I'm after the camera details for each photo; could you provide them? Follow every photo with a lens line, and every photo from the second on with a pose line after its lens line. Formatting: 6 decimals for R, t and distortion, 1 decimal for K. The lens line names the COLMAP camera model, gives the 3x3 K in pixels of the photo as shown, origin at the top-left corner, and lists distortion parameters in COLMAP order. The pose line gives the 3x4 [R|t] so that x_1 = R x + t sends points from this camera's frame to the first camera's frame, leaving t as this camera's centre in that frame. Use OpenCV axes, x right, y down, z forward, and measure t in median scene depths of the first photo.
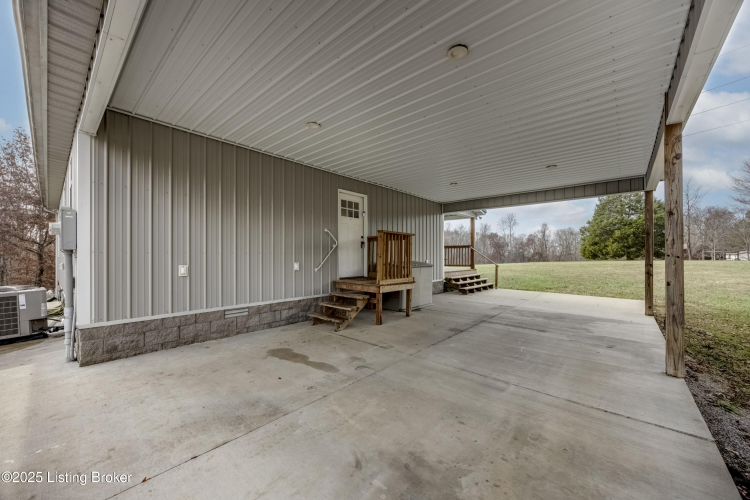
lens RADIAL K [[288.9, 0, 376.9], [0, 288.9, 258.1], [0, 0, 1]] dist [0.009061, -0.000170]
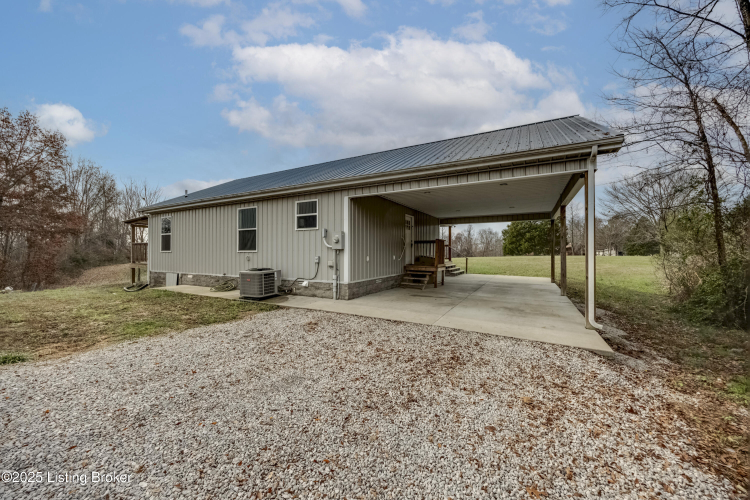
lens RADIAL K [[286.5, 0, 373.1], [0, 286.5, 250.2], [0, 0, 1]] dist [-0.005825, -0.000033]
pose [[0.978121, 0.007028, 0.207920, -0.541012], [-0.004974, 0.999934, -0.010399, -0.000720], [-0.207979, 0.009138, 0.978091, -0.524842]]
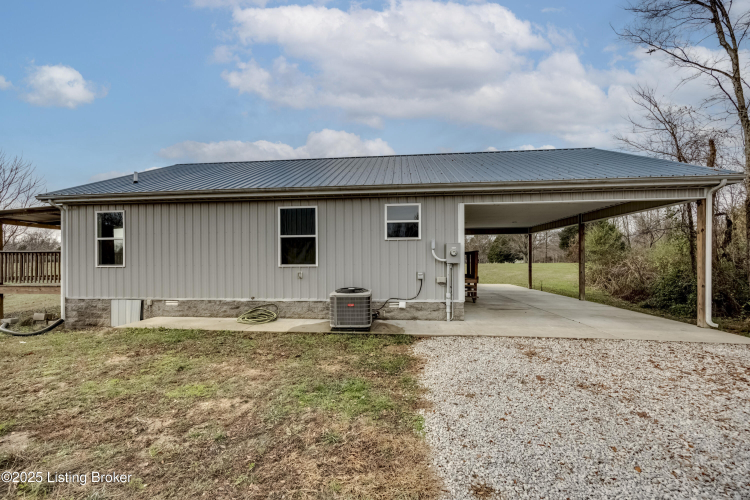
lens RADIAL K [[262.1, 0, 374.4], [0, 262.1, 269.3], [0, 0, 1]] dist [-0.005827, -0.000035]
pose [[0.806766, -0.001347, 0.590869, -1.084801], [-0.001339, 0.999991, 0.004107, 0.001462], [-0.590869, -0.004104, 0.806757, -0.054613]]
